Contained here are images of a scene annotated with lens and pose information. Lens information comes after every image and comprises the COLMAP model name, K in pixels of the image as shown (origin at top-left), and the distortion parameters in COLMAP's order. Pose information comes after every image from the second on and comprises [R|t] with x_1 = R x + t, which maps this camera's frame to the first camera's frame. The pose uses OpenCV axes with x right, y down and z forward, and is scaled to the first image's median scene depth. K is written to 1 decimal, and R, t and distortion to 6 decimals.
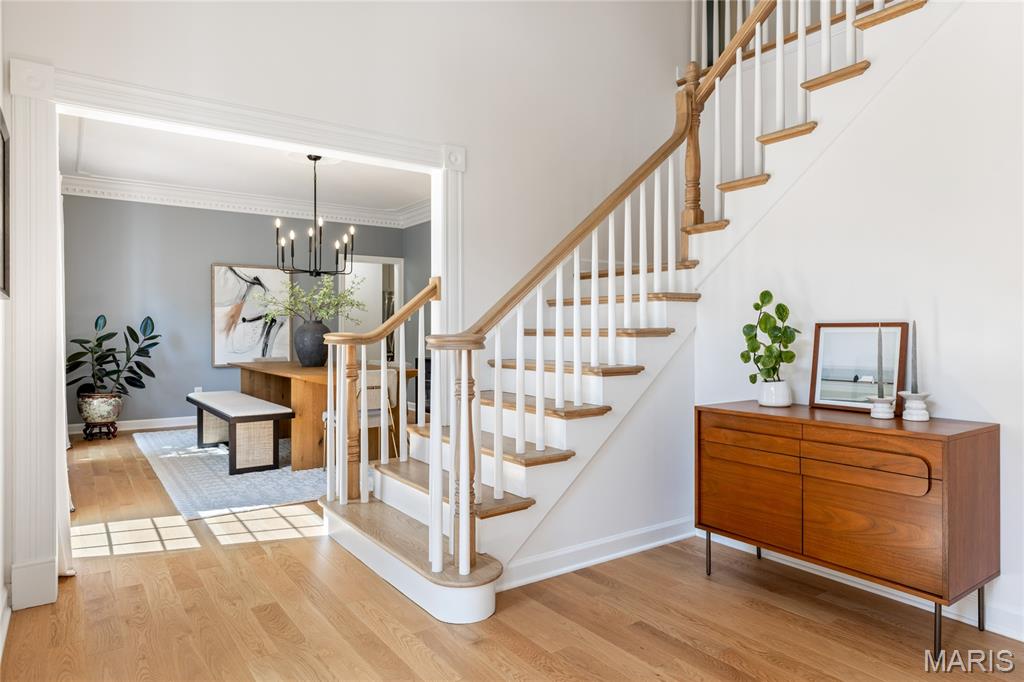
lens RADIAL K [[620.0, 0, 512.7], [0, 620.0, 339.2], [0, 0, 1]] dist [0.000596, -0.000476]
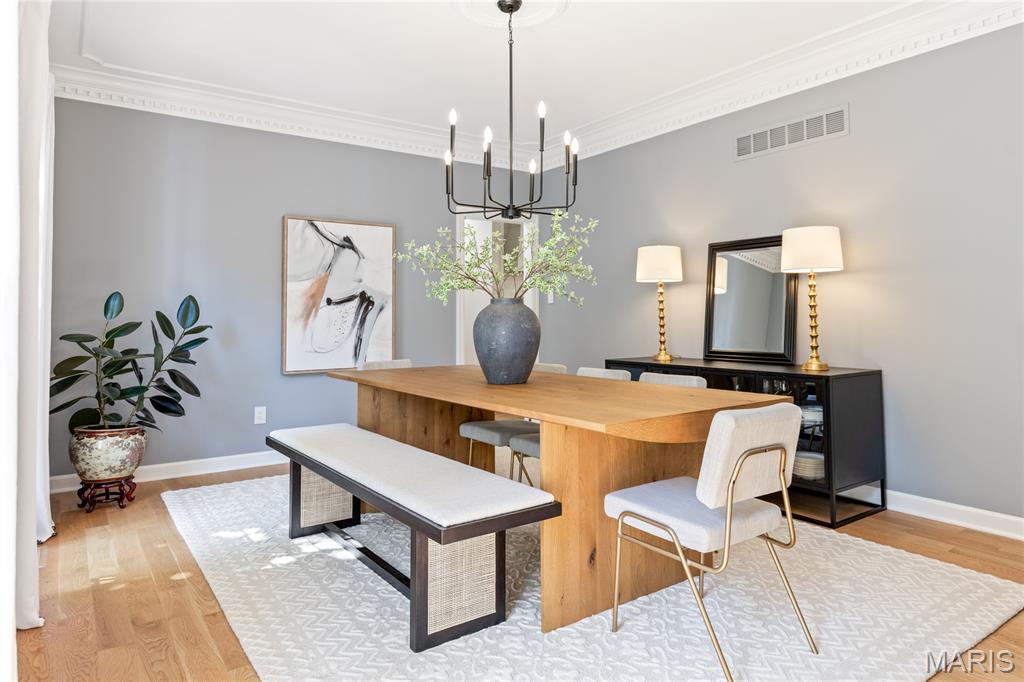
lens RADIAL K [[598.1, 0, 495.8], [0, 598.1, 293.7], [0, 0, 1]] dist [0.006699, 0.001428]
pose [[0.999991, -0.003791, 0.001856, -0.299267], [0.003882, 0.998640, -0.051983, -0.006615], [-0.001657, 0.051989, 0.998646, 0.425271]]
